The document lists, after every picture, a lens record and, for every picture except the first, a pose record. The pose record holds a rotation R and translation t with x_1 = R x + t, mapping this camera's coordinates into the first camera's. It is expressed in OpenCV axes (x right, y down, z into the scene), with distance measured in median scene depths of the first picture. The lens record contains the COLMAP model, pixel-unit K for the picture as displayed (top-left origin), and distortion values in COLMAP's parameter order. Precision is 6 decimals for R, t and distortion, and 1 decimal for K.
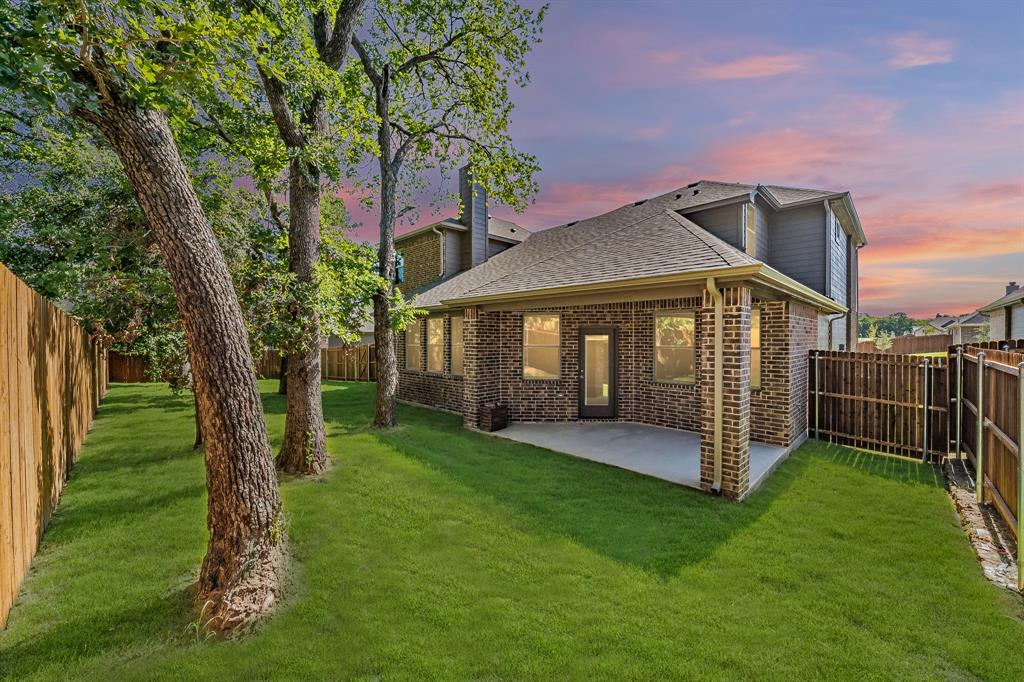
lens RADIAL K [[379.9, 0, 512.0], [0, 379.9, 341.0], [0, 0, 1]] dist [0.000368, 0.000013]
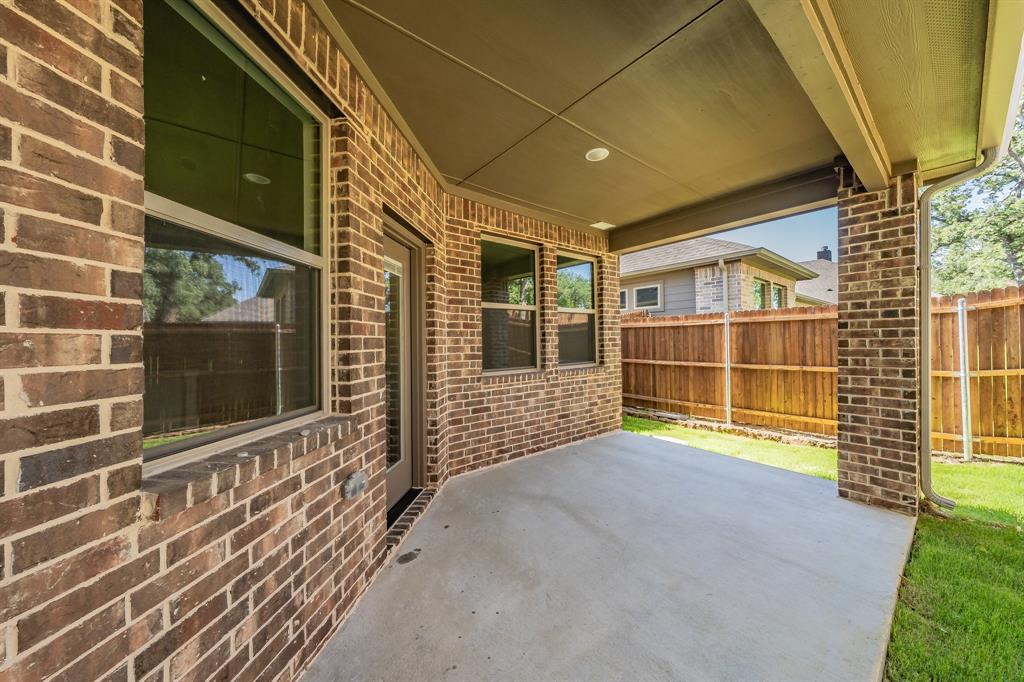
lens RADIAL K [[353.0, 0, 509.9], [0, 353.0, 337.2], [0, 0, 1]] dist [-0.001483, -0.000141]
pose [[0.105264, 0.010837, 0.994385, -0.077002], [0.022317, 0.999663, -0.013257, 0.073429], [-0.994194, 0.023587, 0.104987, 1.042880]]
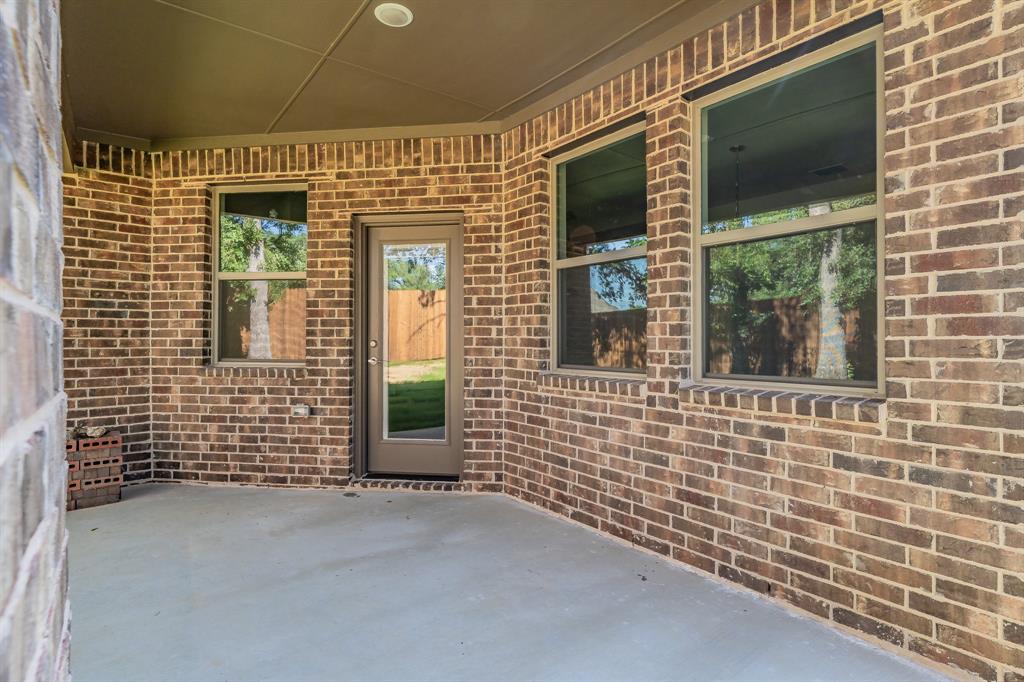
lens RADIAL K [[522.2, 0, 512.5], [0, 522.2, 335.7], [0, 0, 1]] dist [0.002161, -0.000185]
pose [[0.992756, 0.001041, -0.120146, 0.450274], [-0.002475, 0.999928, -0.011781, 0.092283], [0.120125, 0.011993, 0.992686, 0.635207]]
